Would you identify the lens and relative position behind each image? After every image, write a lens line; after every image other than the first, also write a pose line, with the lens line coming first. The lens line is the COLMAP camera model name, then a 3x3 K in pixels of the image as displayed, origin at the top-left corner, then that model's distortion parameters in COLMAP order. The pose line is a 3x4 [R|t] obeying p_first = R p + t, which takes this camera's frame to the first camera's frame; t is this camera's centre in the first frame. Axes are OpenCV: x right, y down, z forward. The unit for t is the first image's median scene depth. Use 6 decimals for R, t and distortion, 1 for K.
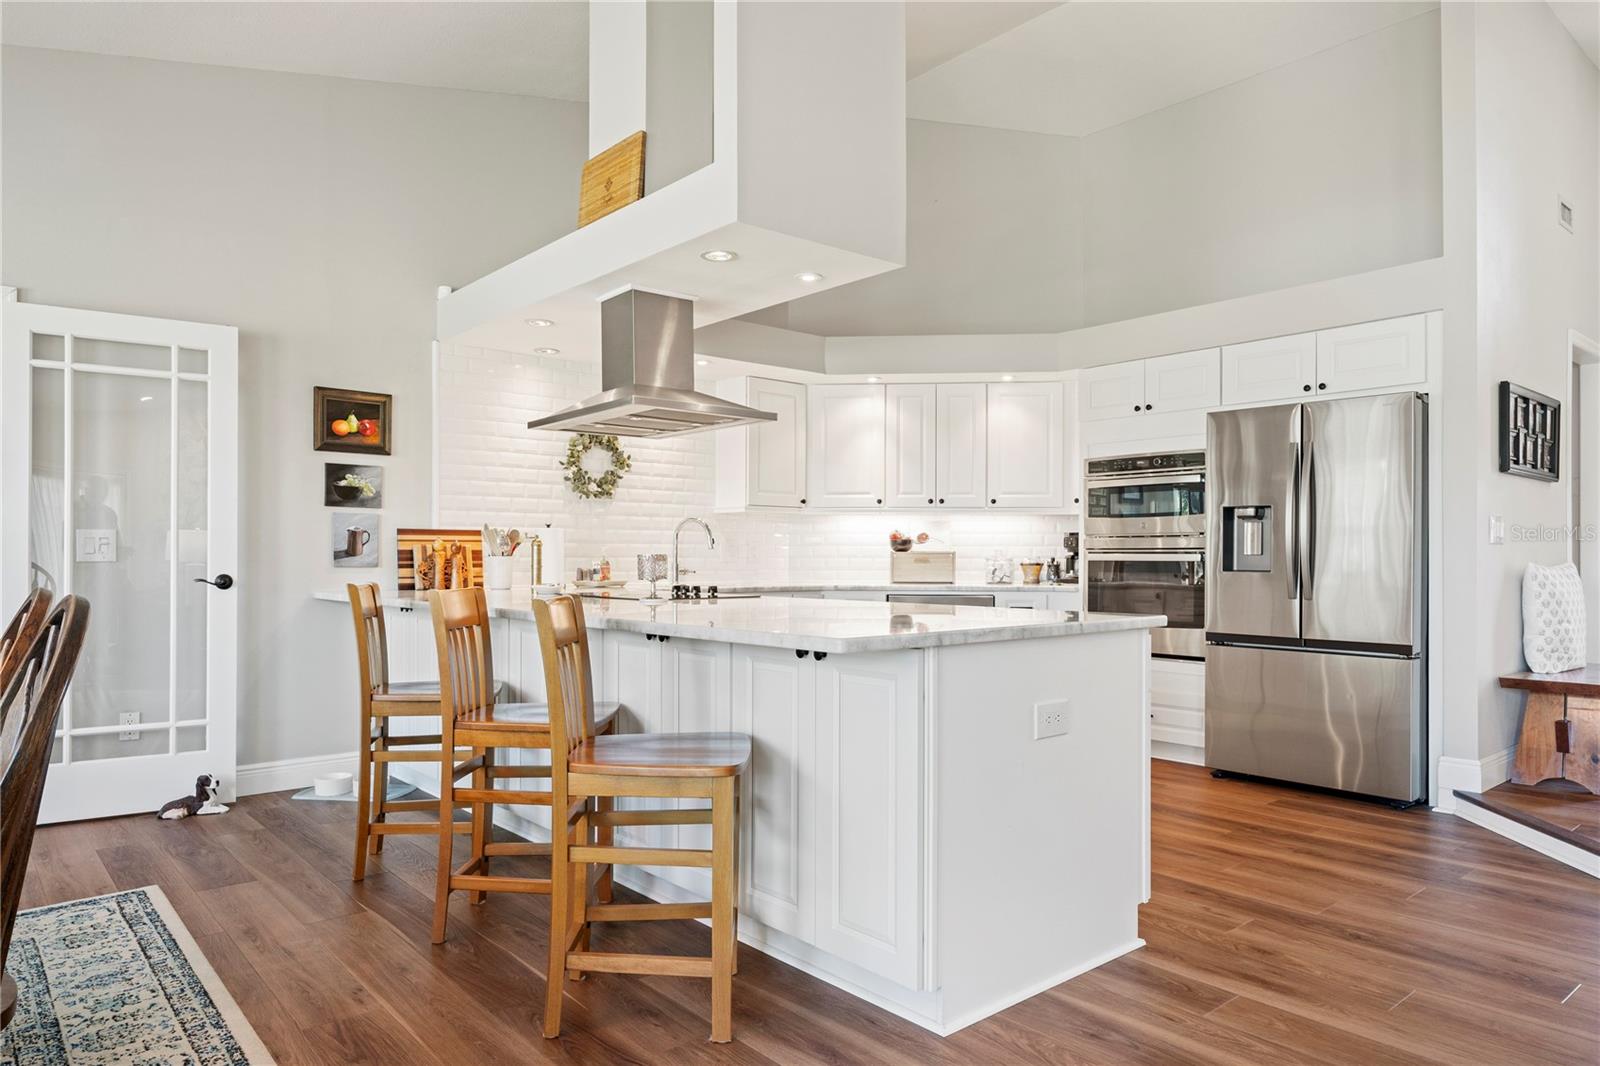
lens RADIAL K [[1012.2, 0, 802.9], [0, 1012.2, 552.7], [0, 0, 1]] dist [0.003465, 0.000242]
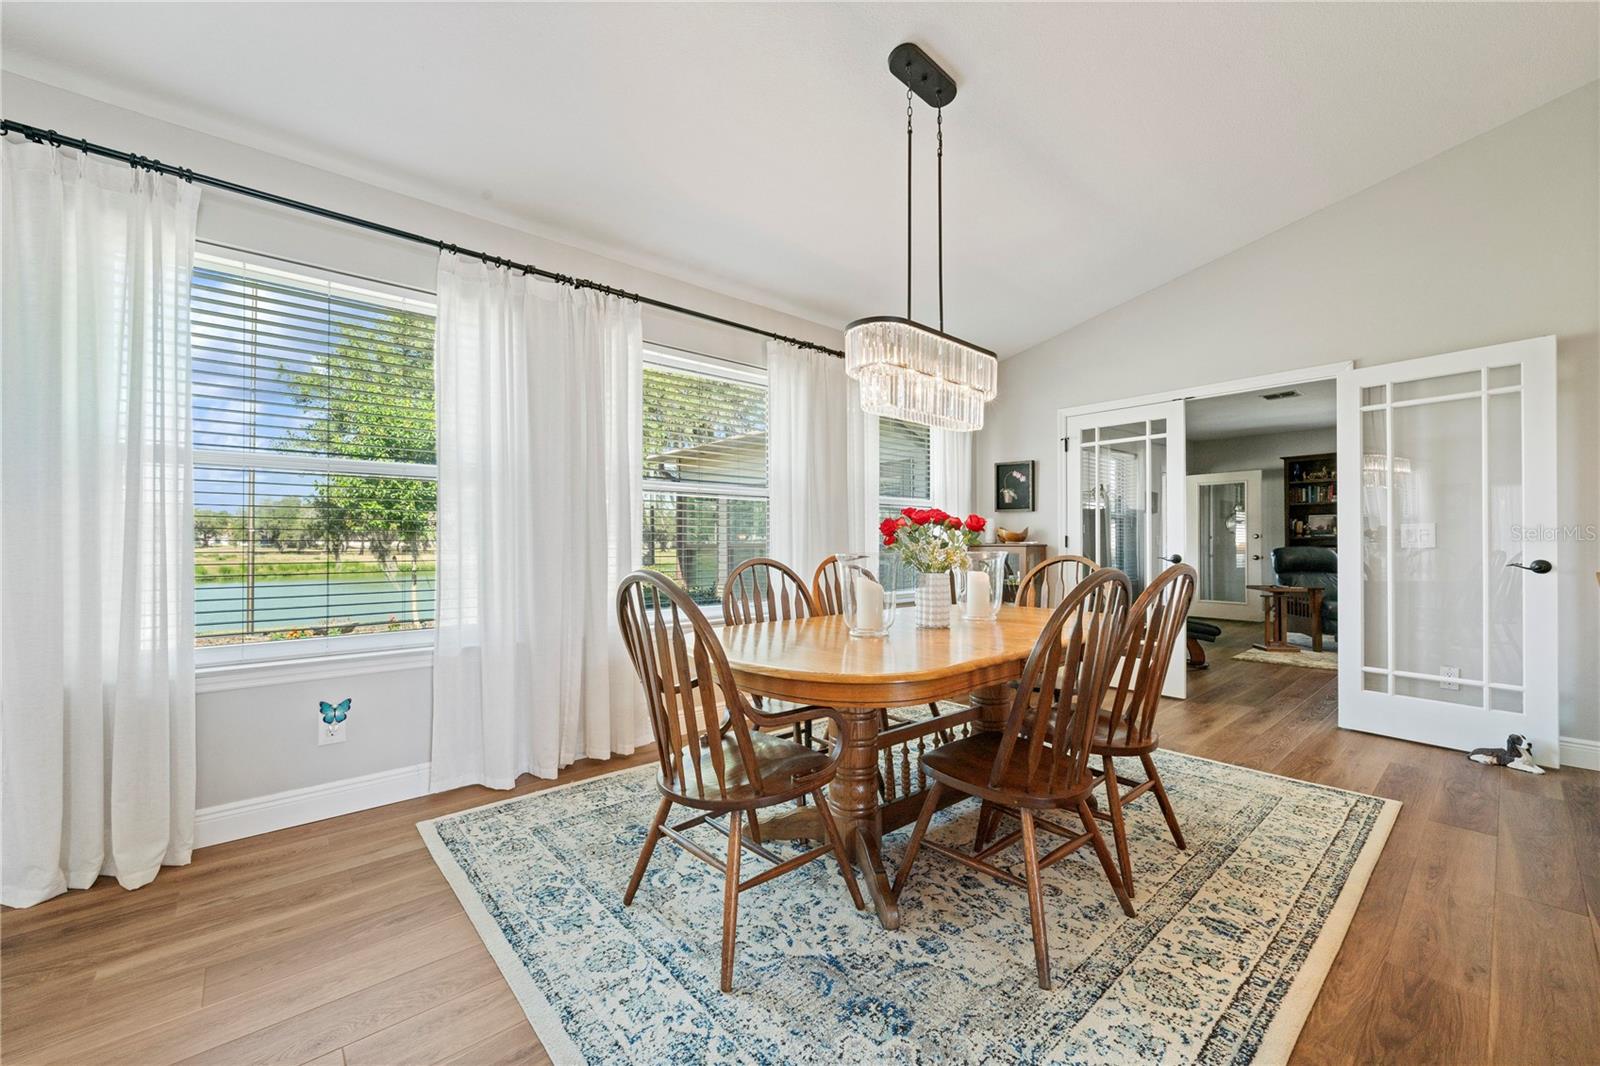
lens RADIAL K [[626.6, 0, 802.1], [0, 626.6, 540.4], [0, 0, 1]] dist [-0.001948, -0.000162]
pose [[0.012172, -0.006869, -0.999902, 0.095567], [0.004058, 0.999969, -0.006820, 0.001063], [0.999918, -0.003975, 0.012200, 0.162844]]
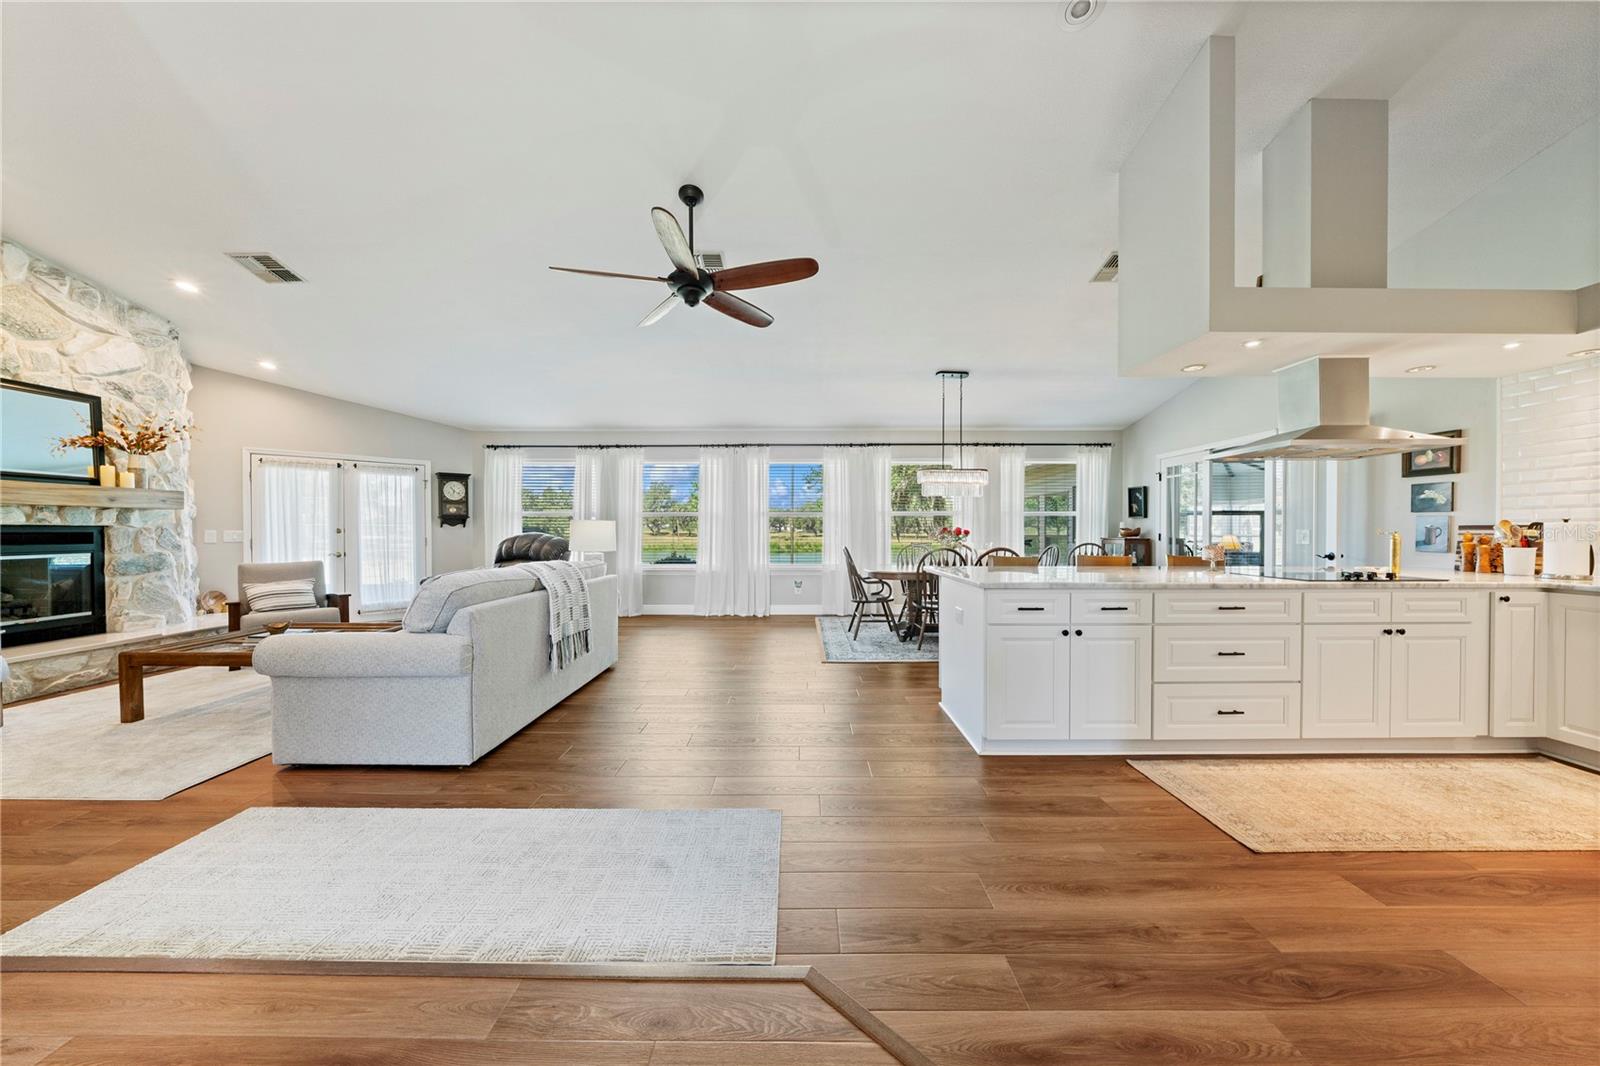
lens RADIAL K [[547.1, 0, 798.5], [0, 547.1, 535.9], [0, 0, 1]] dist [-0.008730, 0.000284]
pose [[-0.655494, 0.006046, -0.755176, 0.776304], [0.001810, 0.999978, 0.006434, -0.016644], [0.755198, 0.002851, -0.655490, 0.828359]]
